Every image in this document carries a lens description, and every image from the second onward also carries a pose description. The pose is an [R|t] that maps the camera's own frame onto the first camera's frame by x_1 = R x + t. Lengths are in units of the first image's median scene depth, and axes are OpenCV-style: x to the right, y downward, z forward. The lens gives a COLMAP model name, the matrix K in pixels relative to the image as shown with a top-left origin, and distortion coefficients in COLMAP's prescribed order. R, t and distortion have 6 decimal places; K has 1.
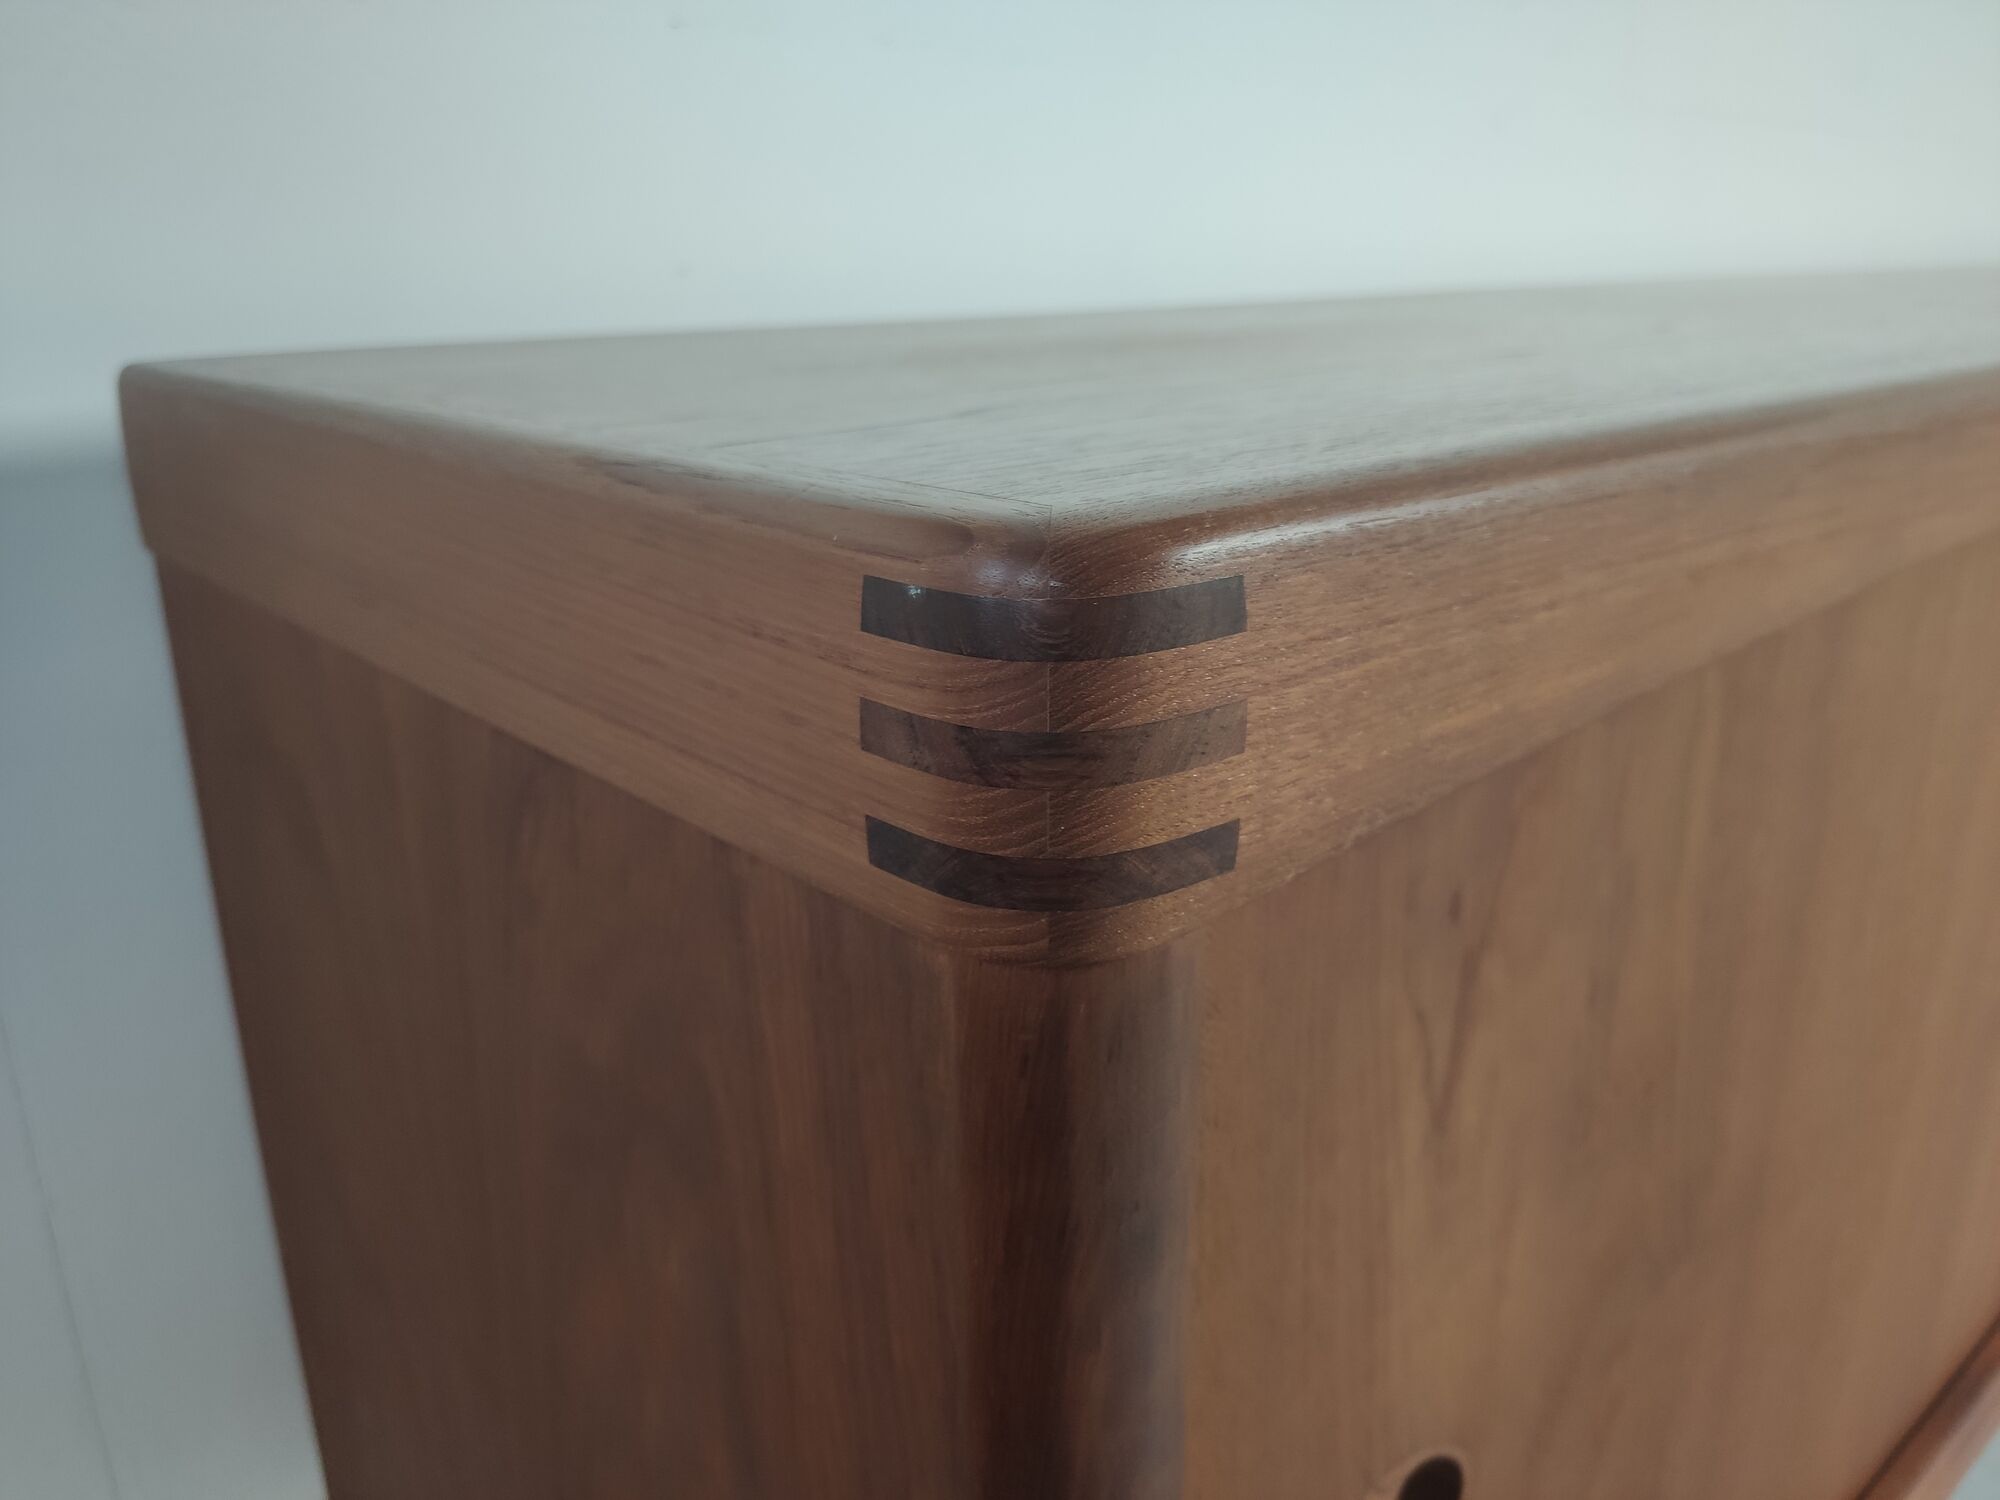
lens RADIAL K [[1506.7, 0, 992.2], [0, 1506.7, 761.4], [0, 0, 1]] dist [0.088649, -0.142321]
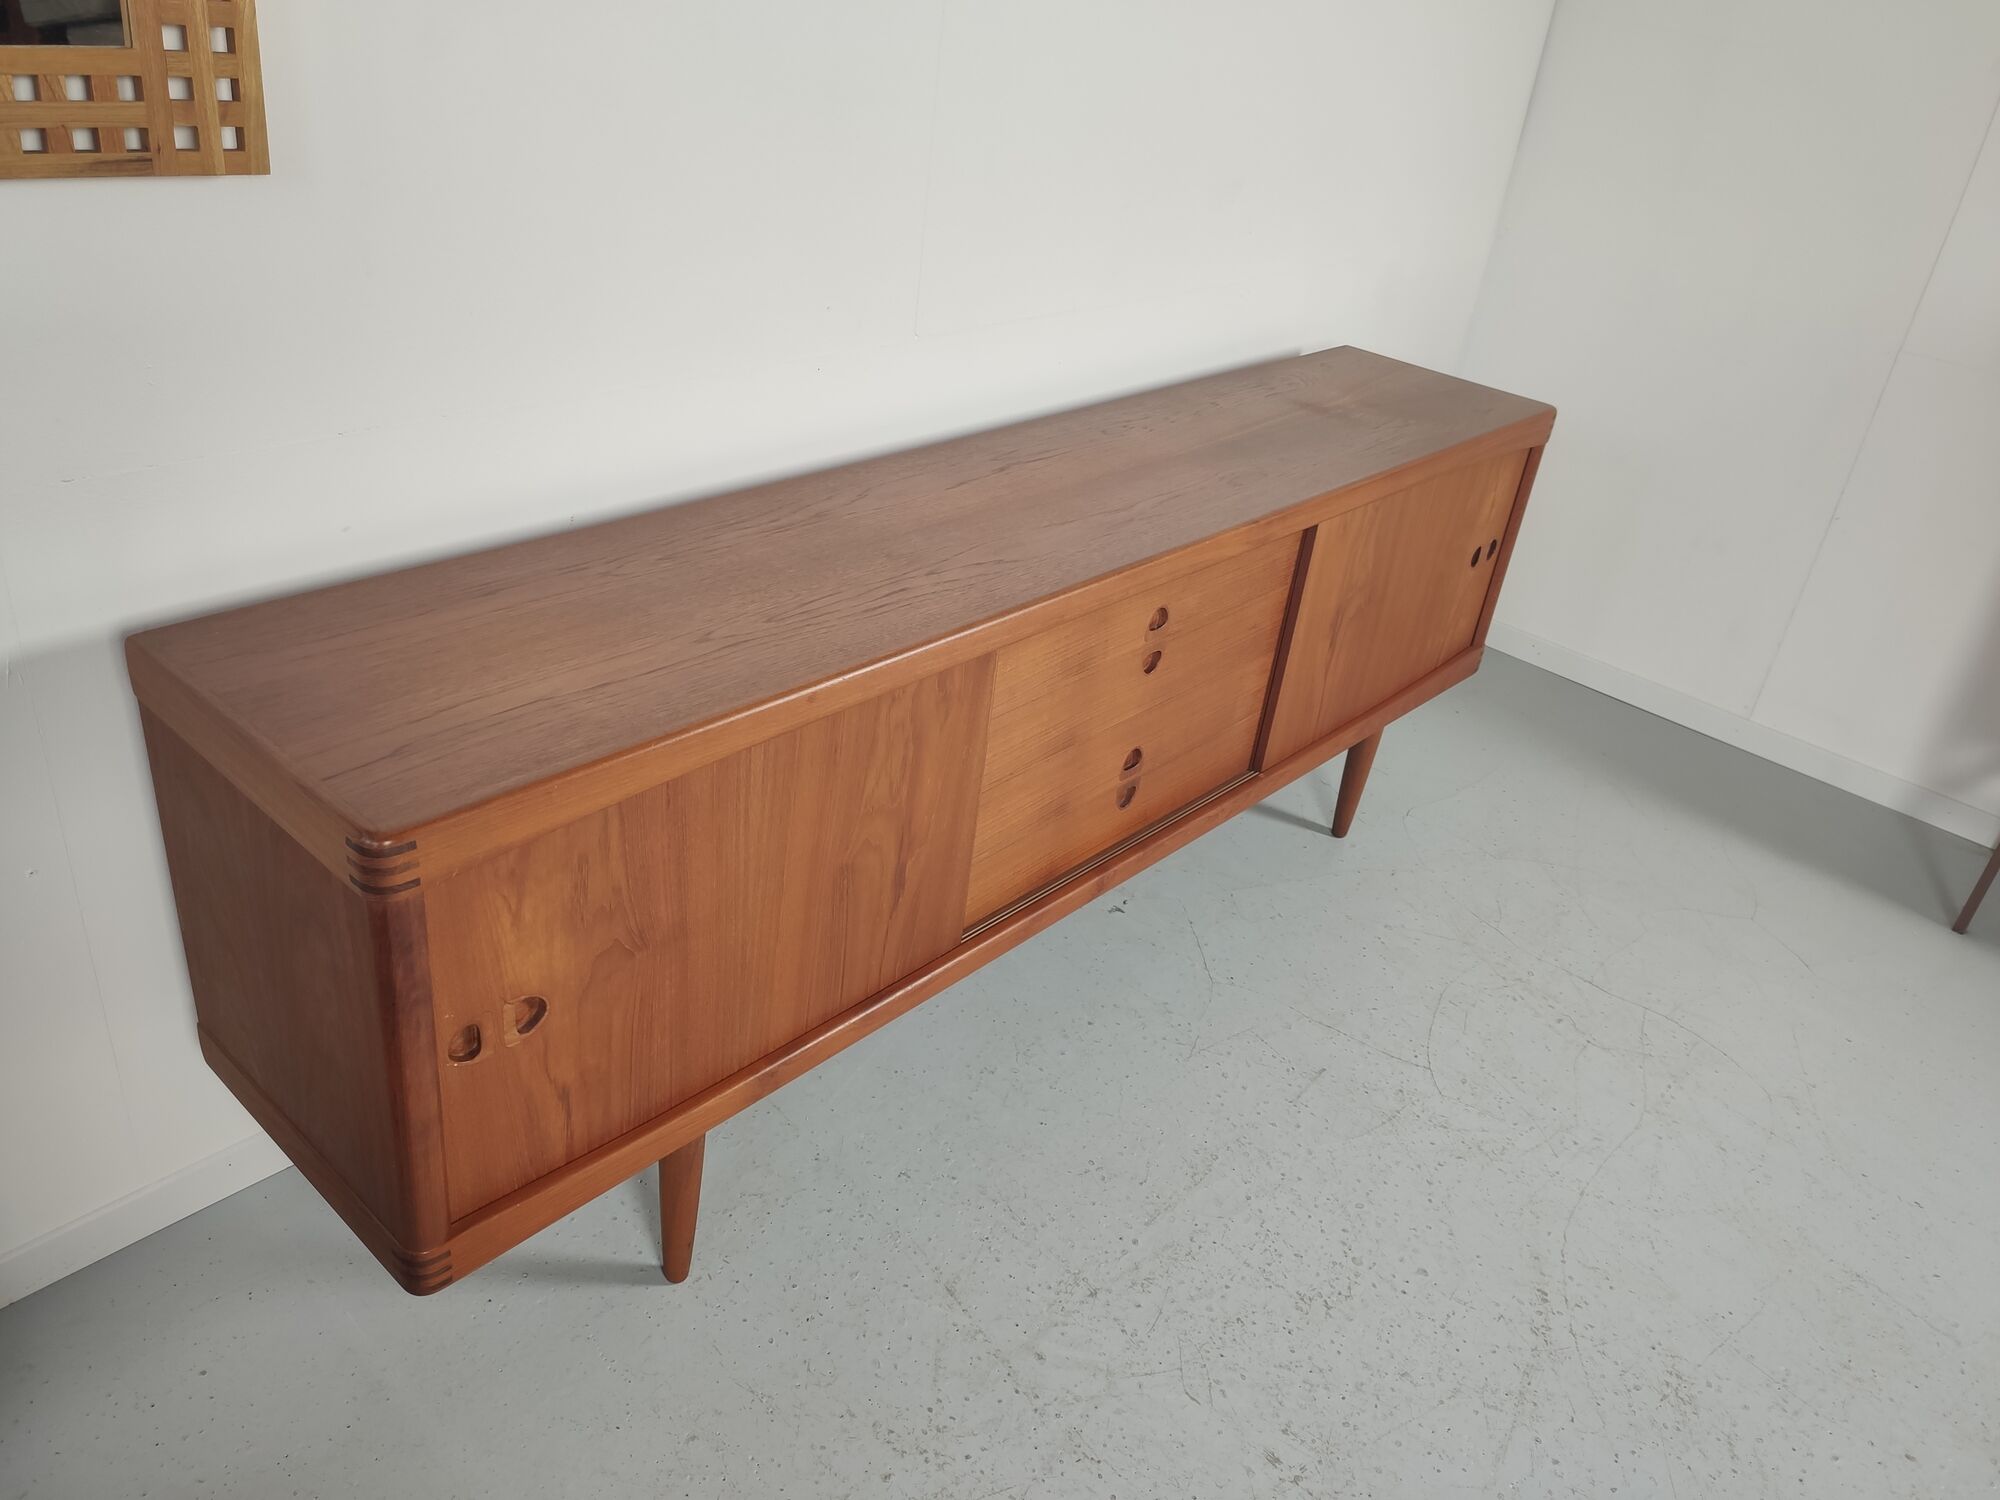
lens RADIAL K [[1506.7, 0, 992.2], [0, 1506.7, 761.4], [0, 0, 1]] dist [0.088649, -0.142321]
pose [[0.985145, 0.050971, 0.163988, 1.295437], [-0.084072, 0.975823, 0.201748, -1.679489], [-0.149740, -0.212537, 0.965612, -4.621580]]
